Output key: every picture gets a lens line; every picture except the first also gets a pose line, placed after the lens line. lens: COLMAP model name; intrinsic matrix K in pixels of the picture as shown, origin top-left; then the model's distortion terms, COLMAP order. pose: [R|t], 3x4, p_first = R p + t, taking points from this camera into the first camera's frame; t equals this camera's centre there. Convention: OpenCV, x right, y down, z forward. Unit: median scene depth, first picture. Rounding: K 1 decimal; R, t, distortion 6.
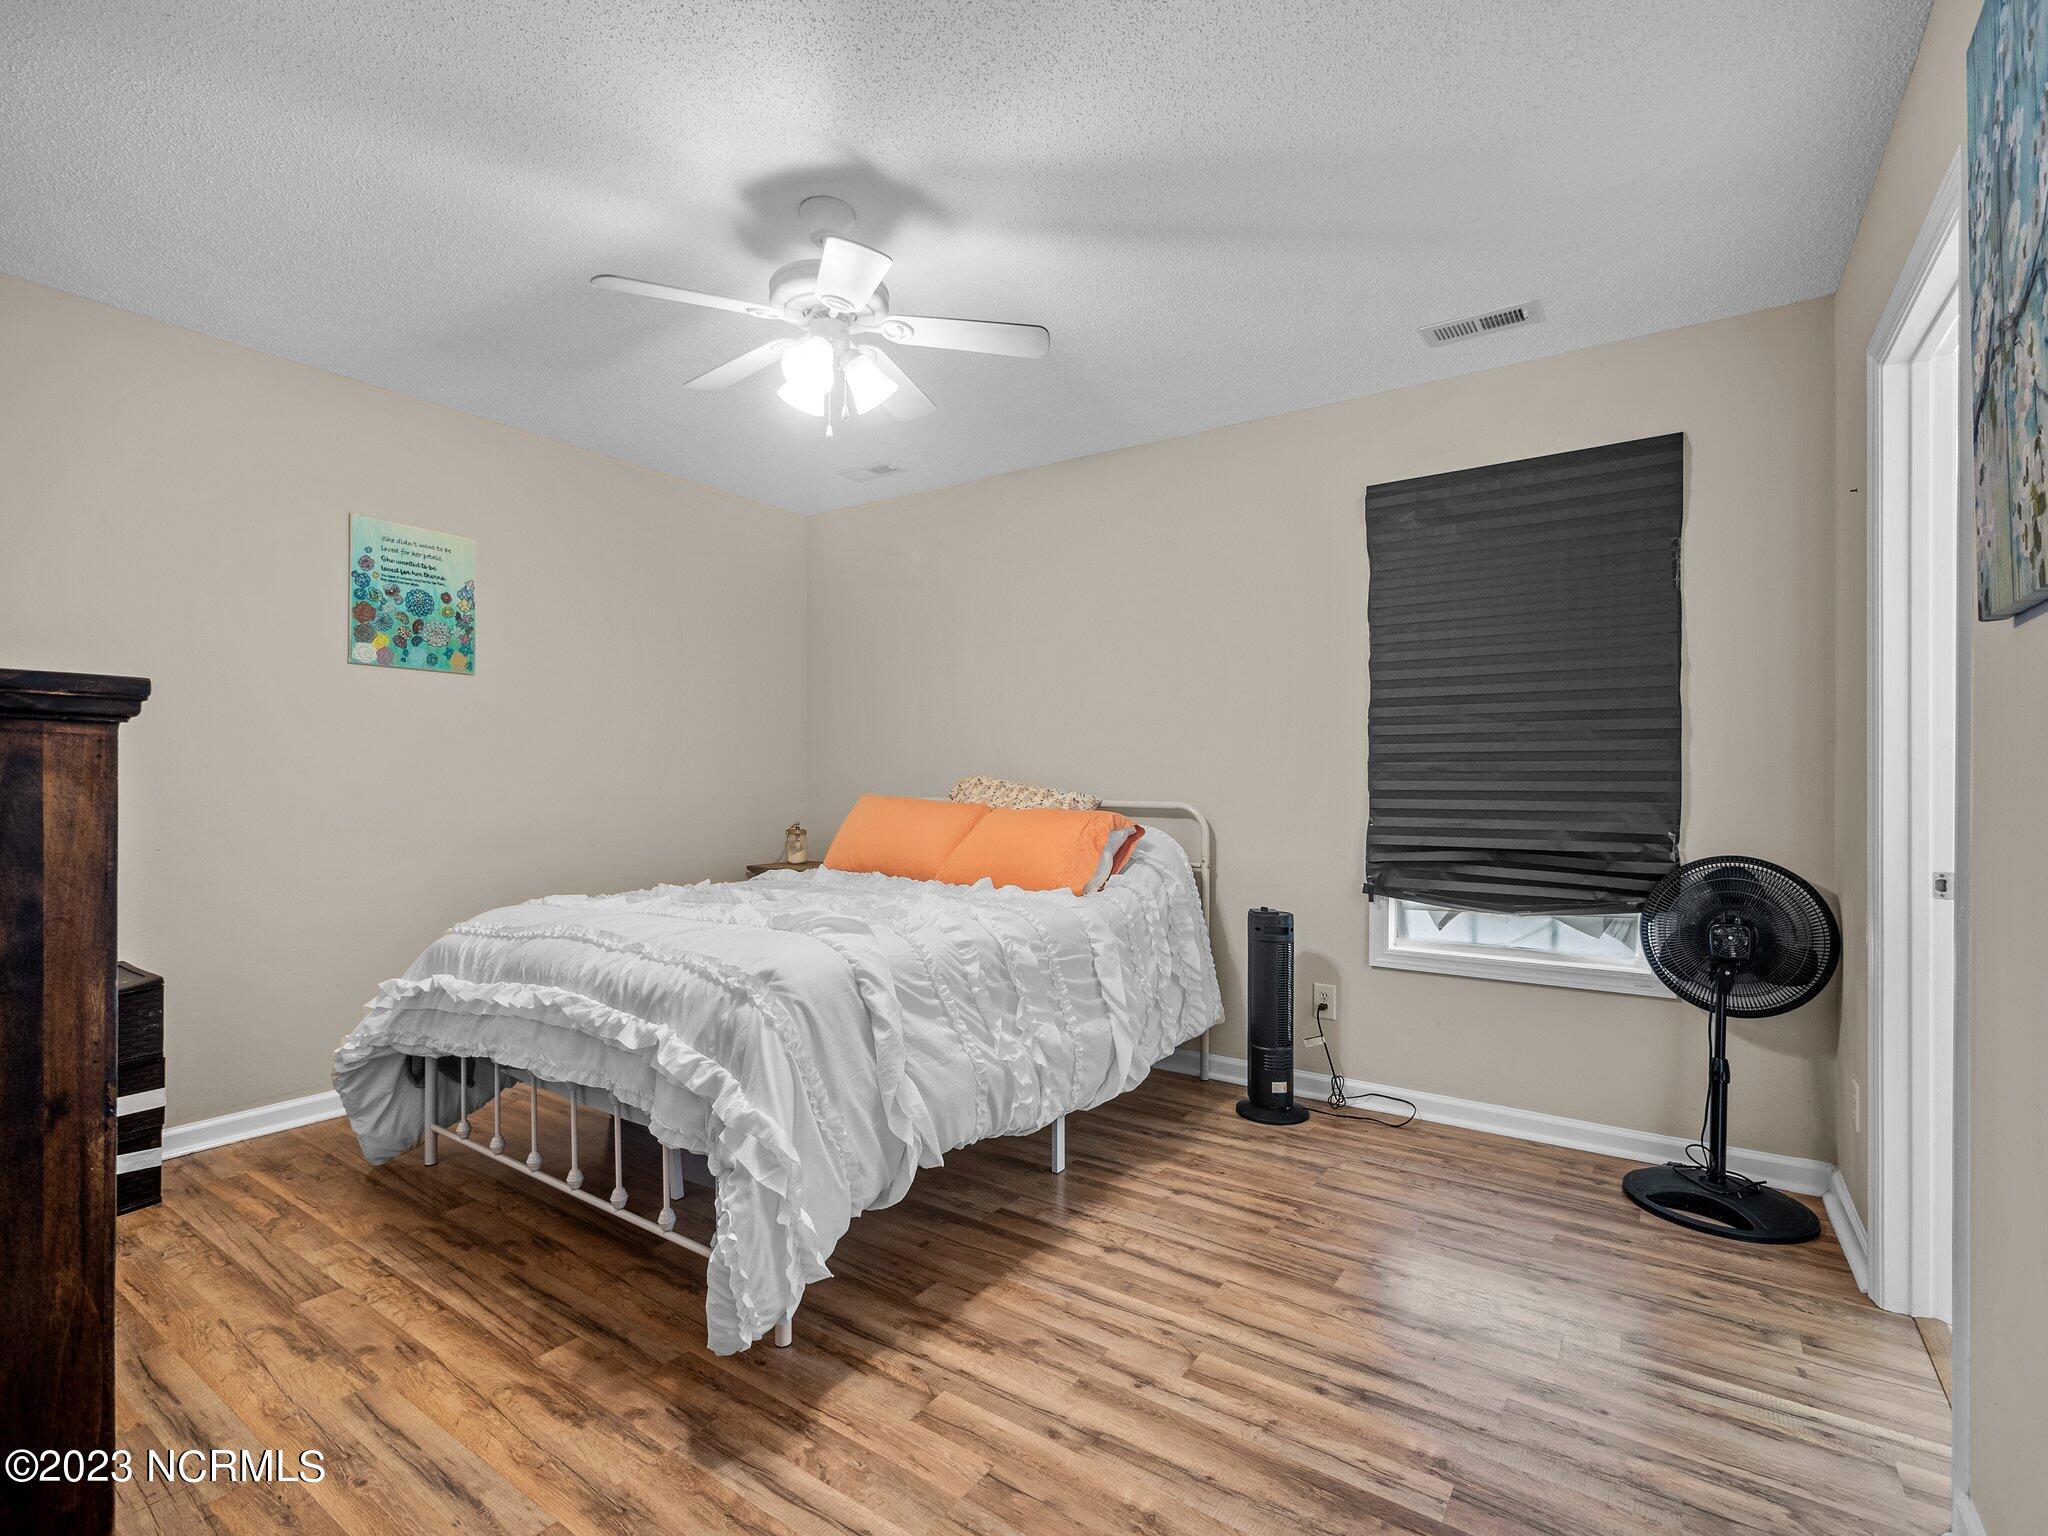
lens RADIAL K [[956.3, 0, 1024.0], [0, 956.3, 768.0], [0, 0, 1]] dist [0.000254, 0.000842]
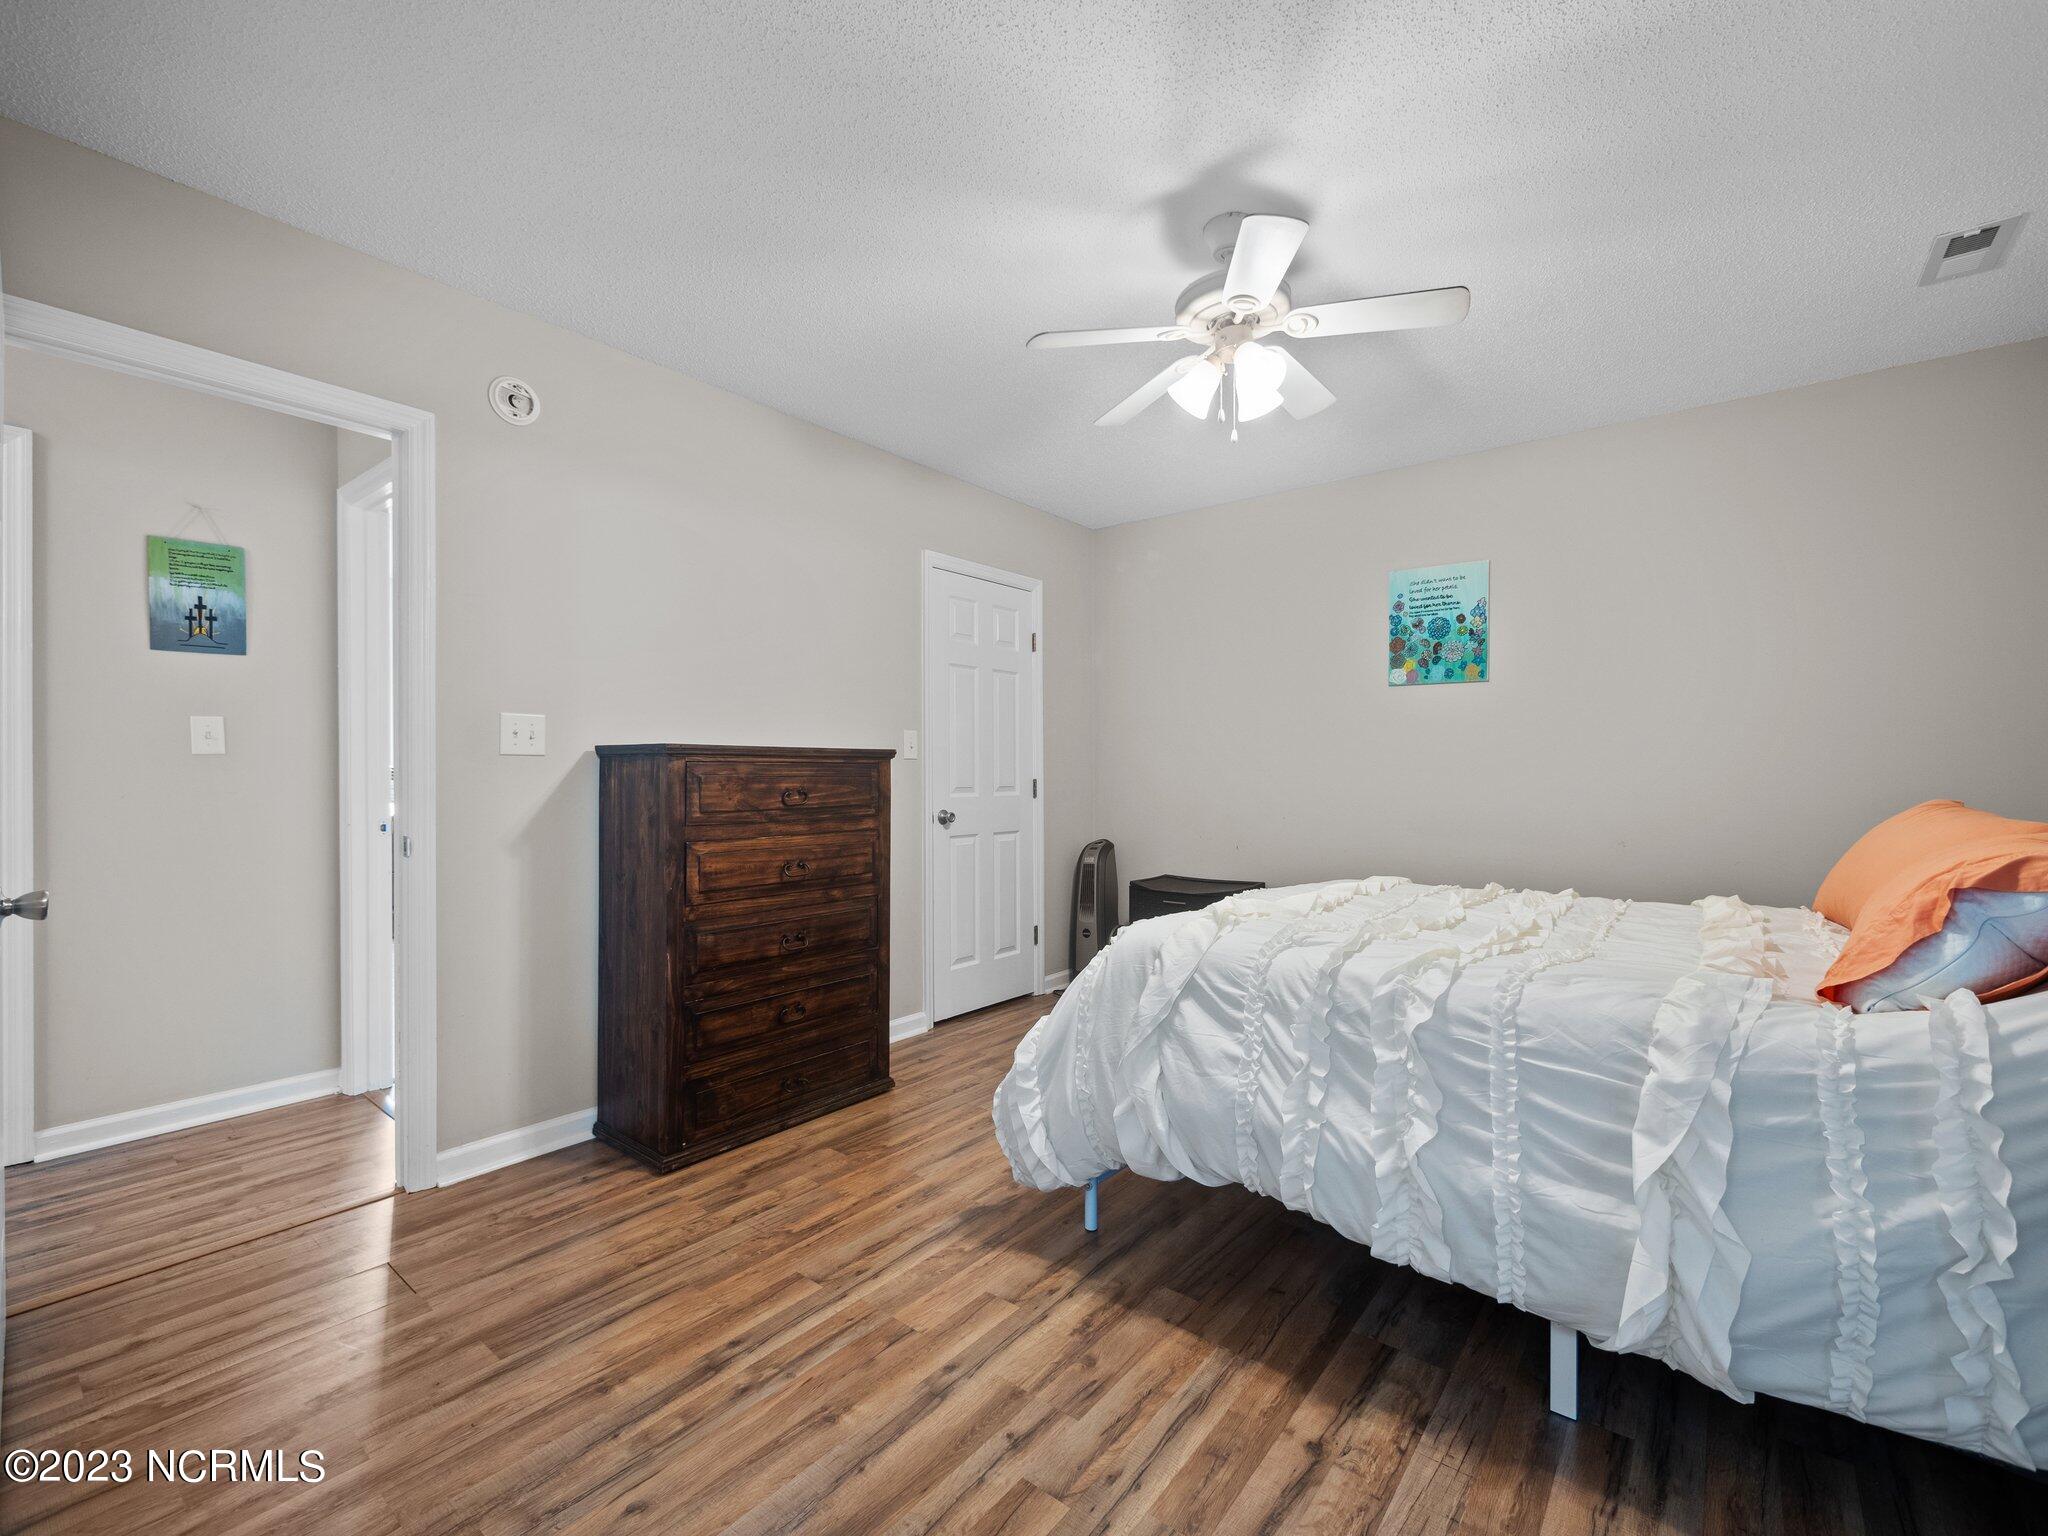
lens RADIAL K [[868.3, 0, 1029.4], [0, 868.3, 760.1], [0, 0, 1]] dist [-0.005470, -0.000231]
pose [[-0.067477, -0.016190, -0.997589, 0.608722], [0.008869, 0.999819, -0.016826, 0.009396], [0.997681, -0.009983, -0.067322, 0.690354]]
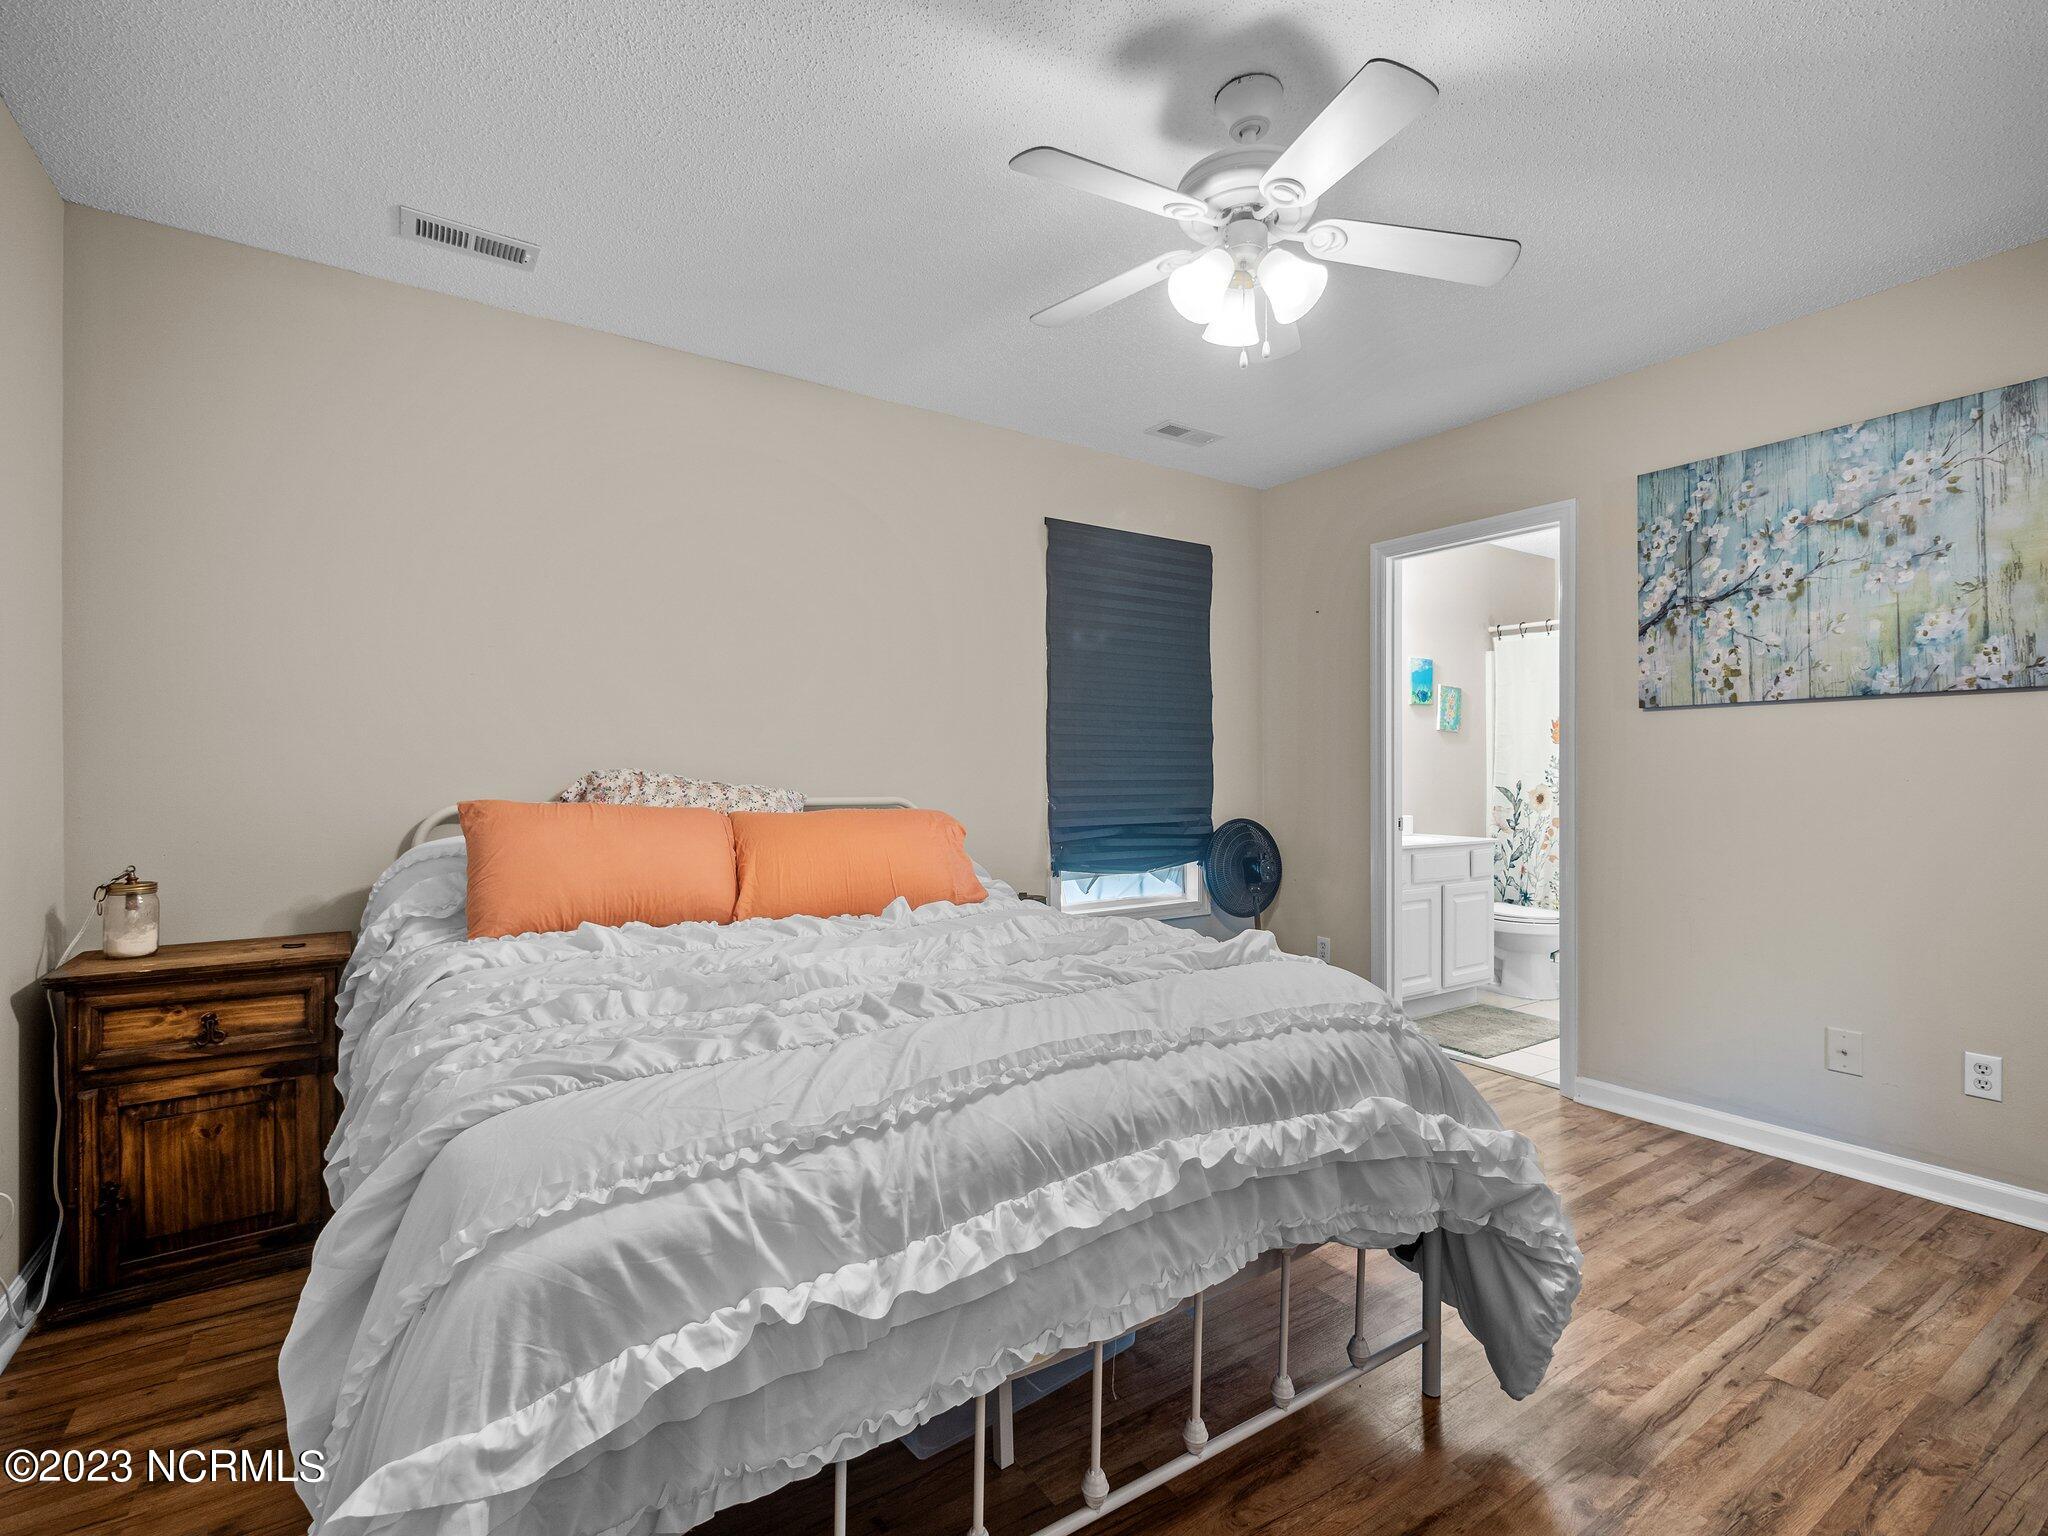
lens RADIAL K [[956.3, 0, 1024.0], [0, 956.3, 768.0], [0, 0, 1]] dist [0.000254, 0.000842]
pose [[0.369478, 0.000282, 0.929239, -0.857861], [-0.009280, 0.999951, 0.003386, 0.003751], [-0.929193, -0.009874, 0.369463, 0.708902]]
